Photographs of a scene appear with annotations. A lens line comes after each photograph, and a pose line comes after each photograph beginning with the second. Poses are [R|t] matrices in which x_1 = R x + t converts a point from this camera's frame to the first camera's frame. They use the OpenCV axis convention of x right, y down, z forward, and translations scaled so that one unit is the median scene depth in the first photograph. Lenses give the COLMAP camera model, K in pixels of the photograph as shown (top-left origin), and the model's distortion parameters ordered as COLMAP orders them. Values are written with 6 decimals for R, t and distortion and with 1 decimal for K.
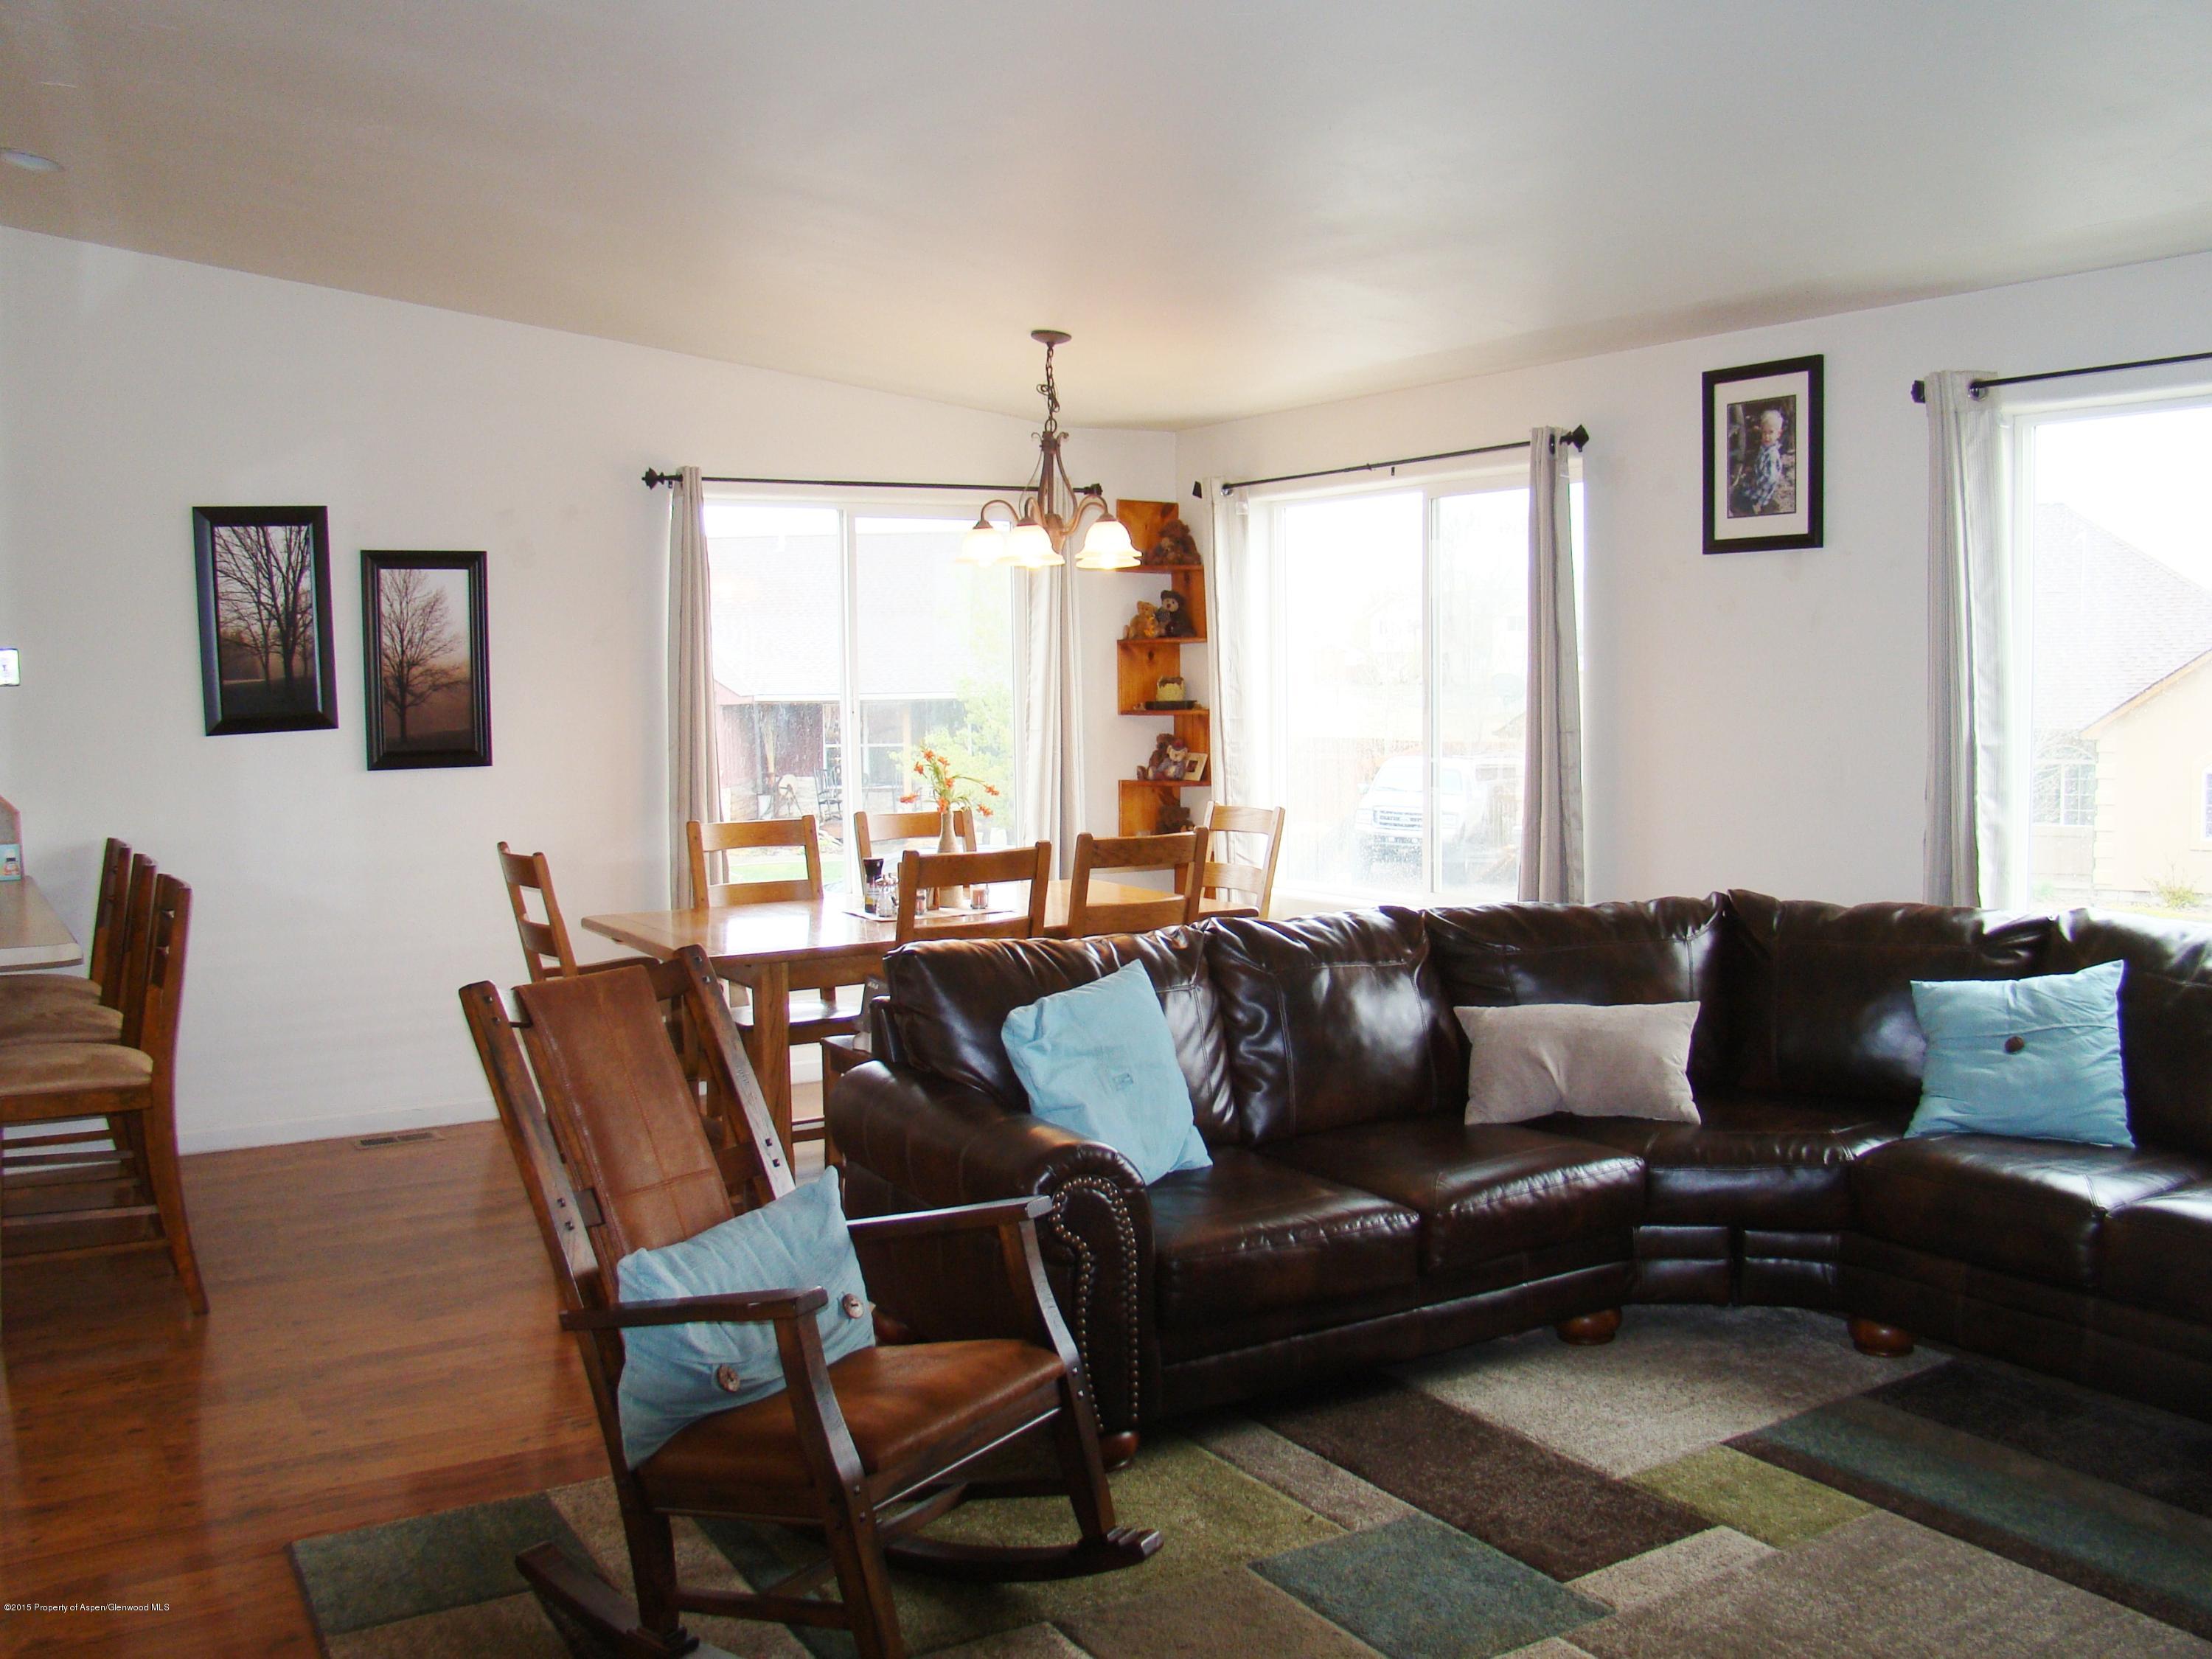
lens RADIAL K [[2052.0, 0, 1101.6], [0, 2052.0, 831.0], [0, 0, 1]] dist [-0.171366, 0.122674]
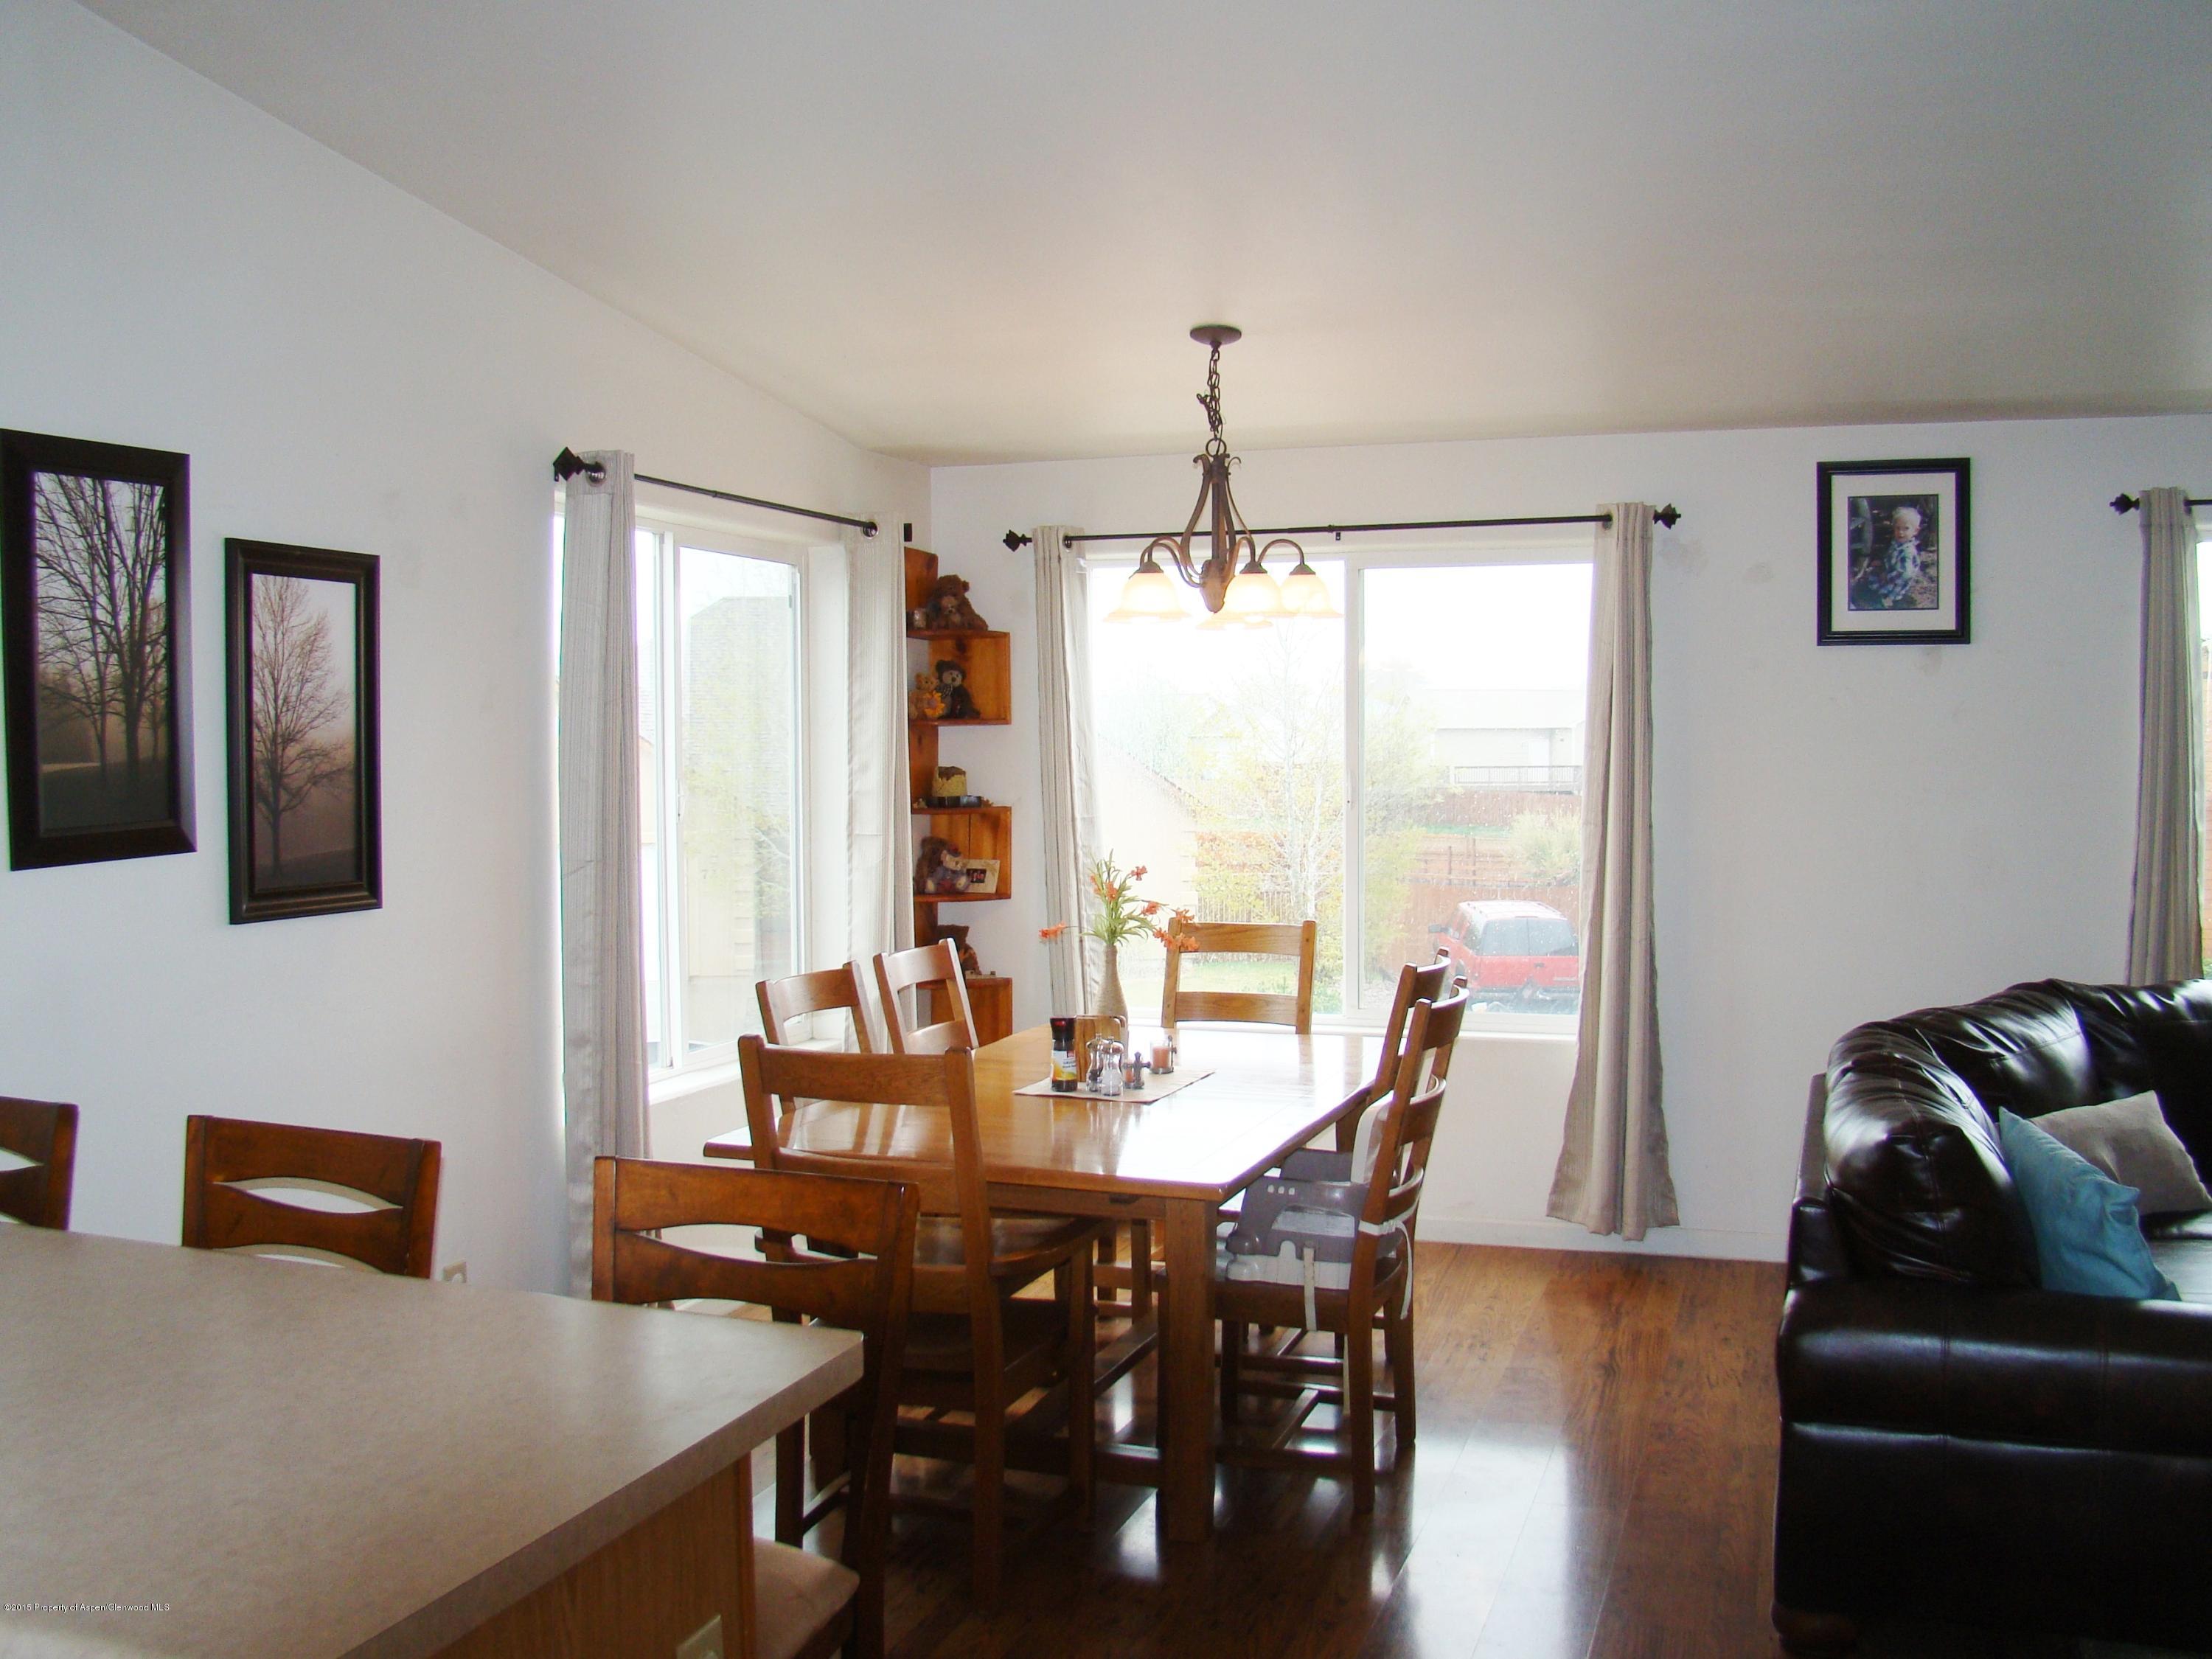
lens RADIAL K [[2052.0, 0, 1101.6], [0, 2052.0, 831.0], [0, 0, 1]] dist [-0.171366, 0.122674]
pose [[0.777868, -0.016710, 0.628206, -0.547938], [0.043465, 0.998683, -0.027256, -0.031563], [-0.626923, 0.048507, 0.777569, 0.419610]]
